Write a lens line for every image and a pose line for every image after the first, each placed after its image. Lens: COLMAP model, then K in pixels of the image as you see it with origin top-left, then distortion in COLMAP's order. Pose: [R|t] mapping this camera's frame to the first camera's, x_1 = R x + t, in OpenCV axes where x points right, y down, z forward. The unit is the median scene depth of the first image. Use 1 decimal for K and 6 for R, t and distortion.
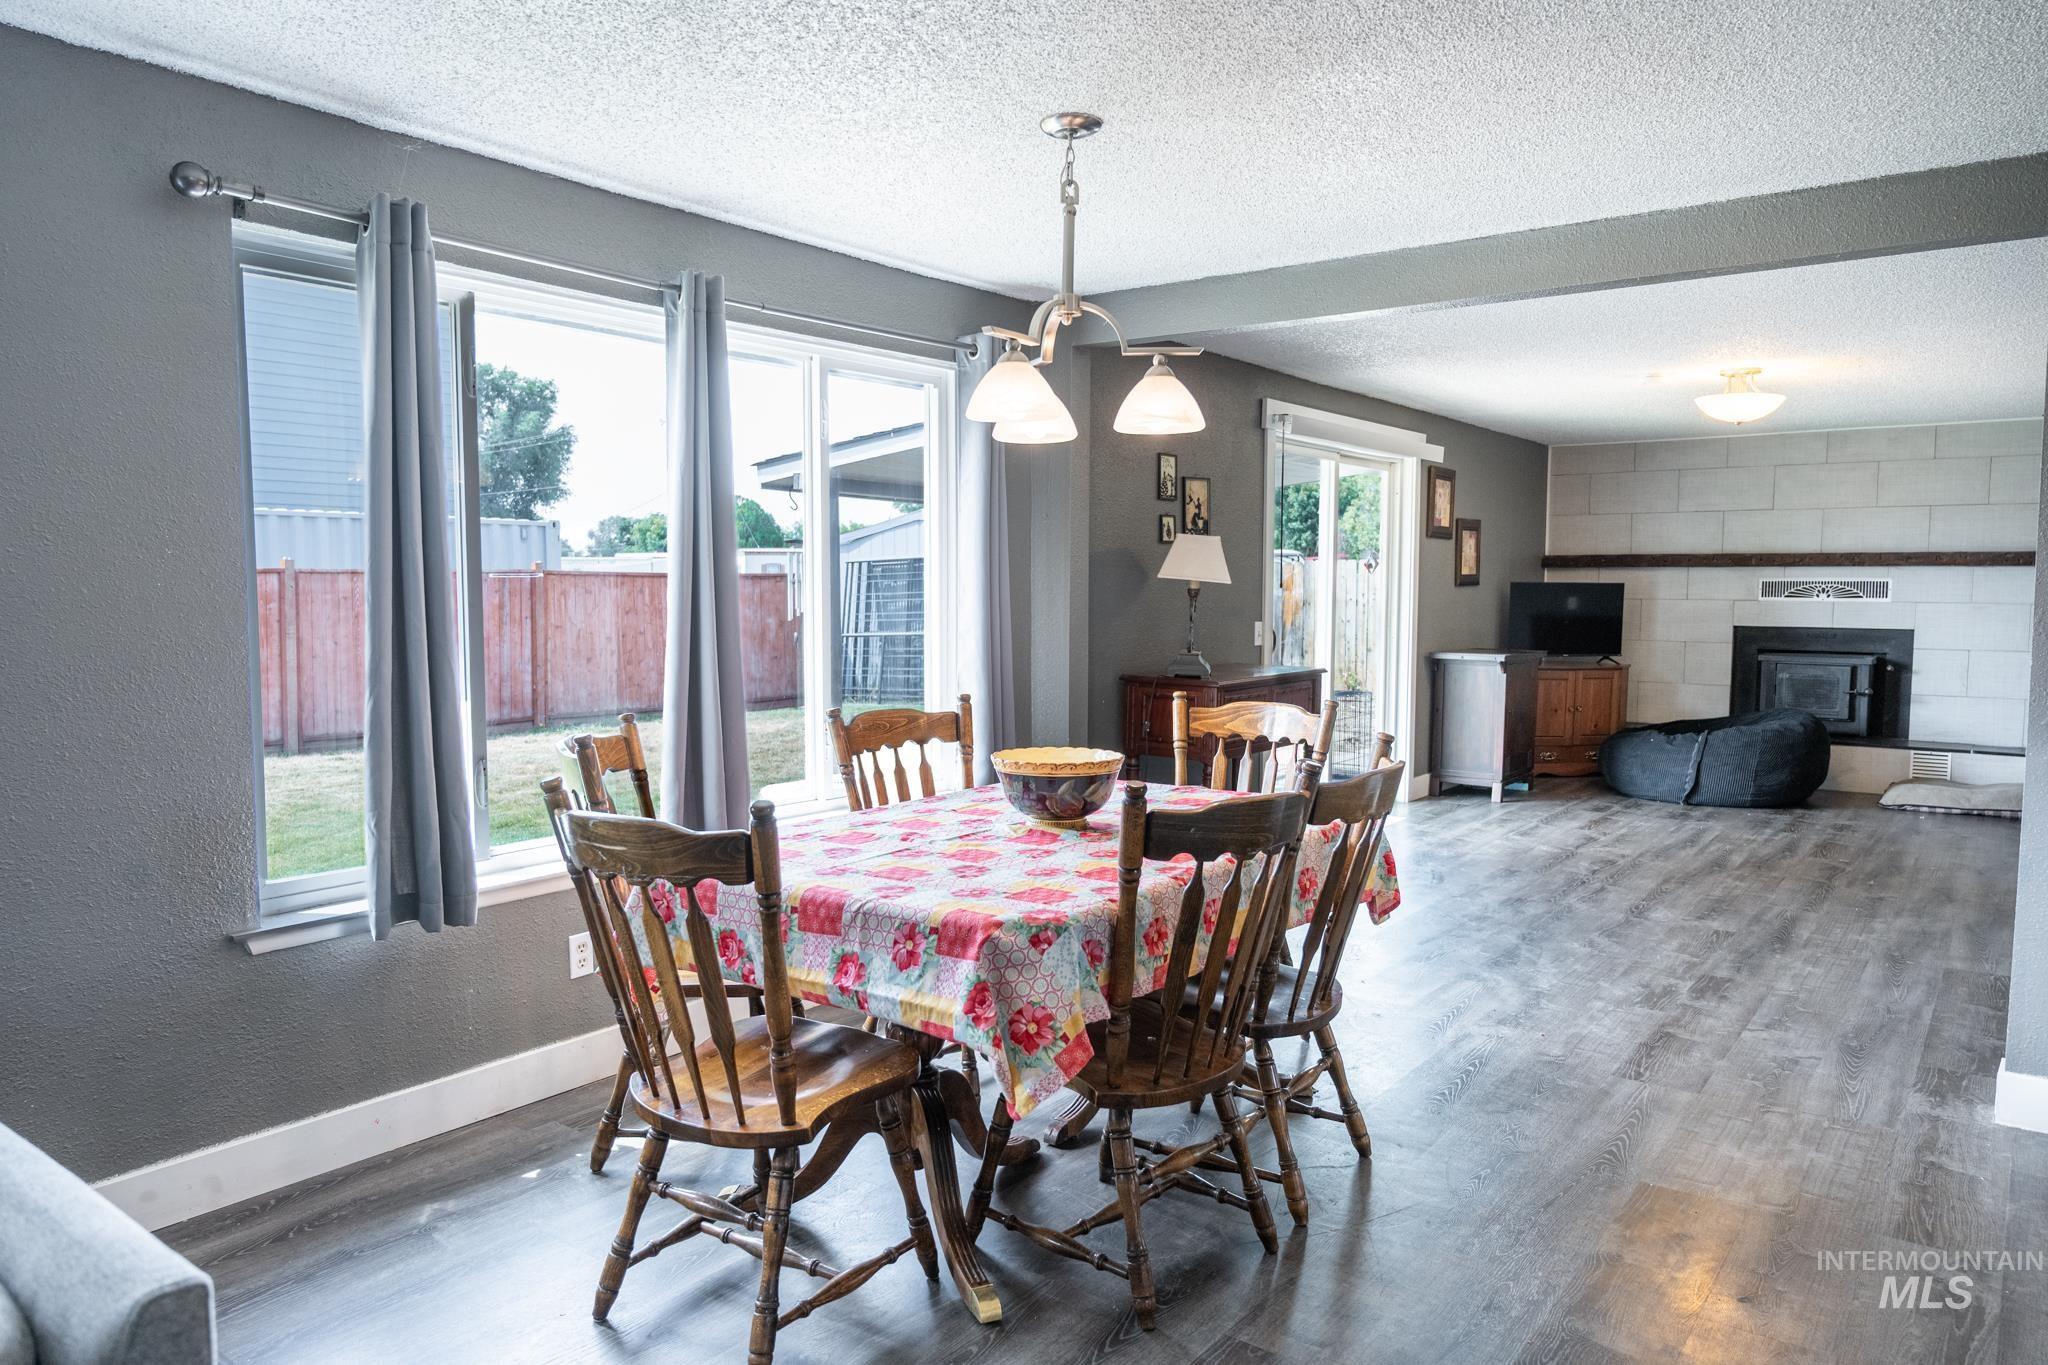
lens RADIAL K [[1379.9, 0, 1027.0], [0, 1379.9, 682.5], [0, 0, 1]] dist [-0.005676, 0.003174]
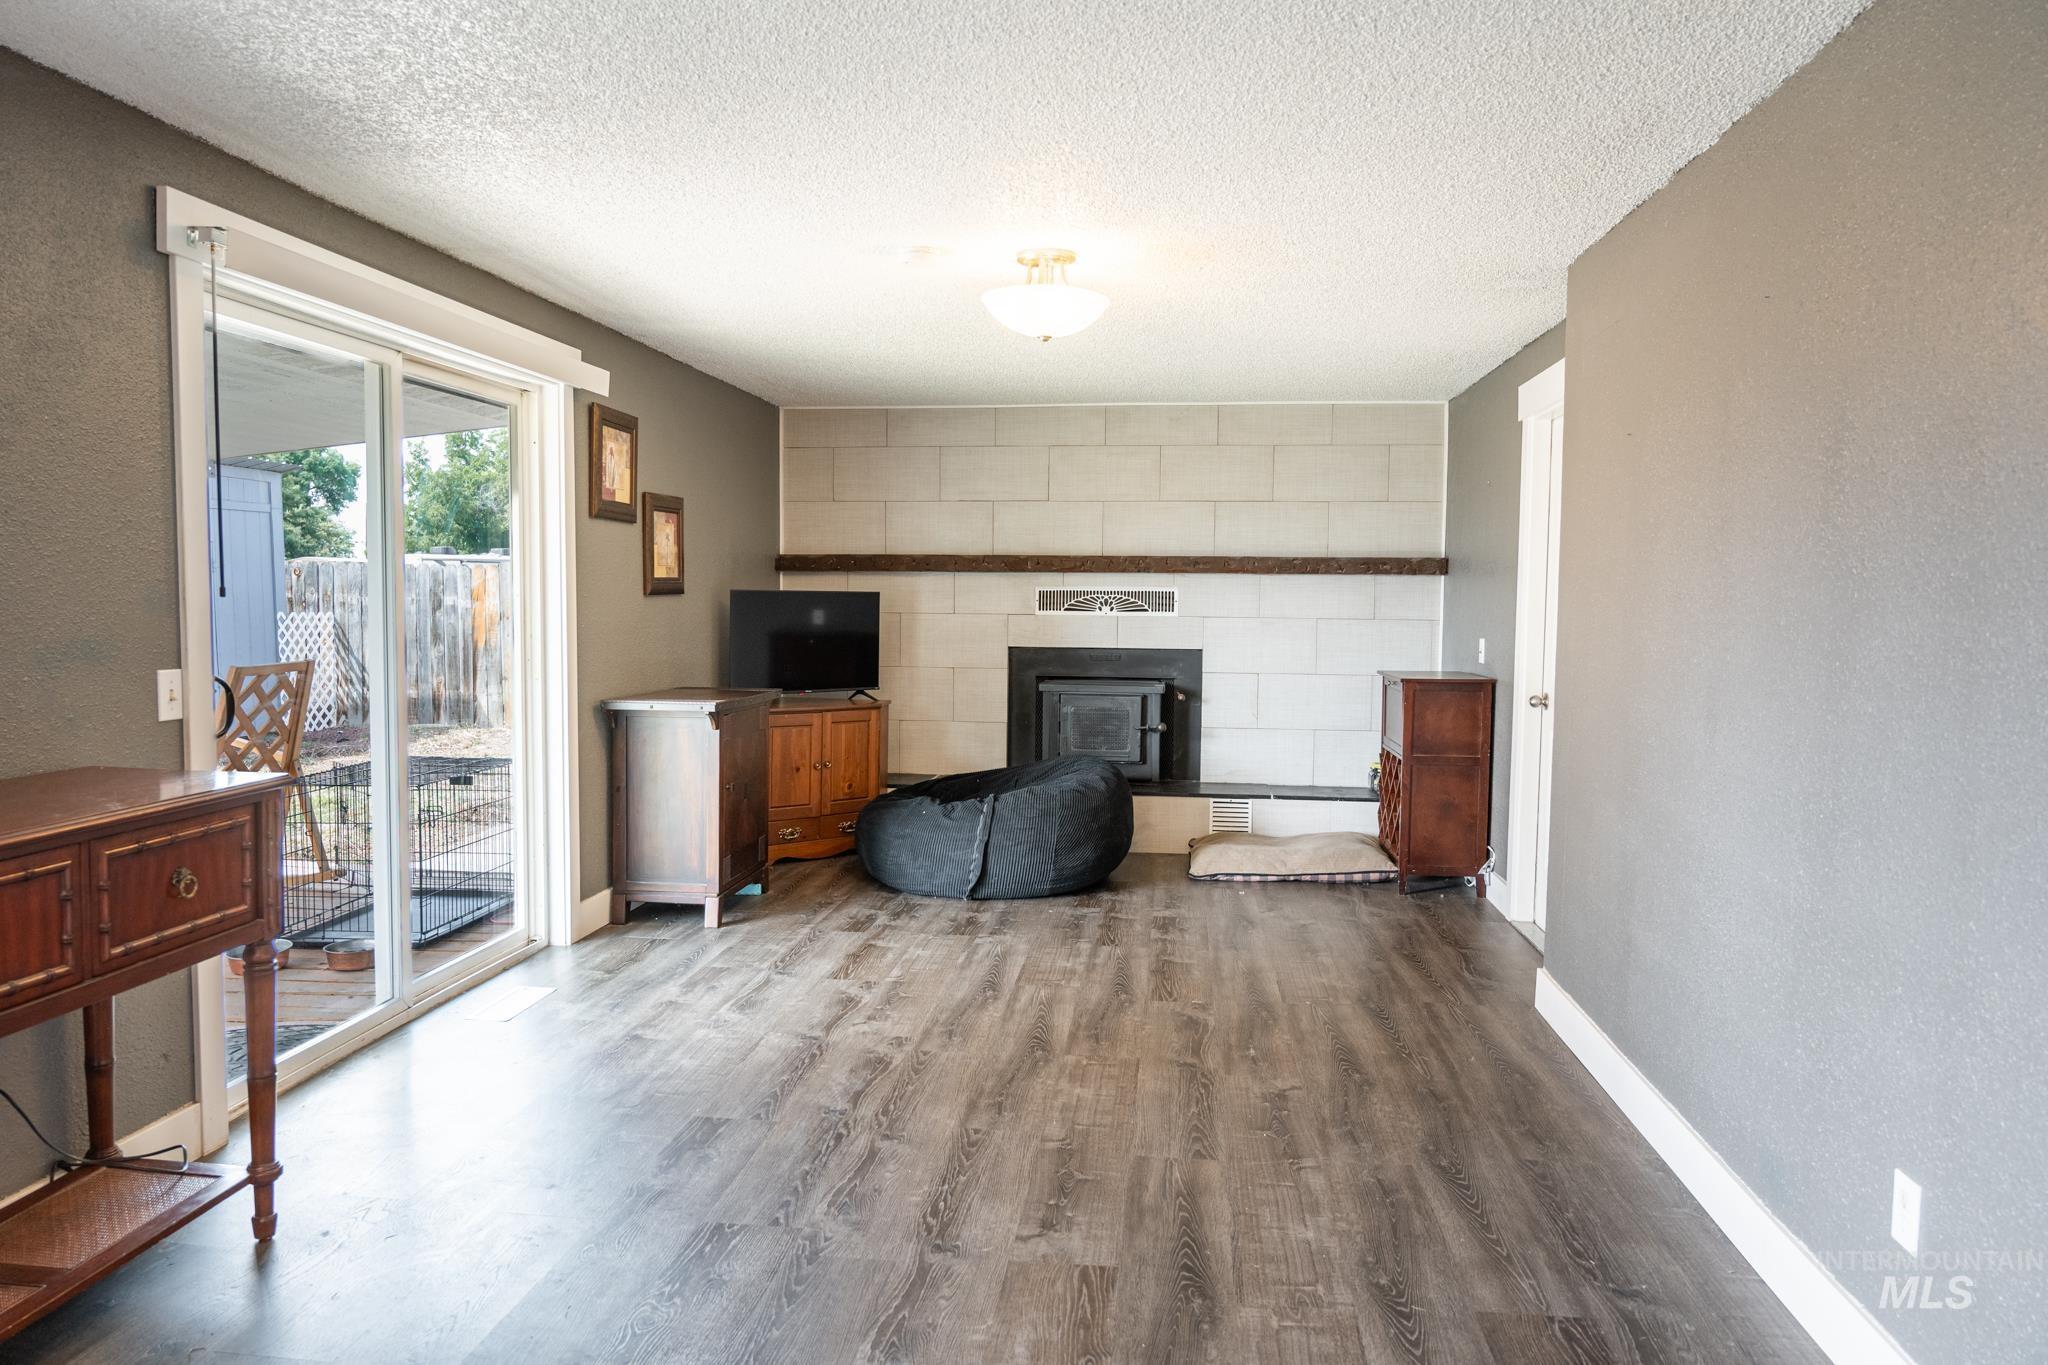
lens RADIAL K [[1379.9, 0, 1023.6], [0, 1379.9, 690.2], [0, 0, 1]] dist [-0.005676, 0.003174]
pose [[0.868520, -0.029995, 0.494746, 0.145164], [0.030597, 0.999508, 0.006884, -0.024357], [-0.494709, 0.009158, 0.869010, 0.349774]]
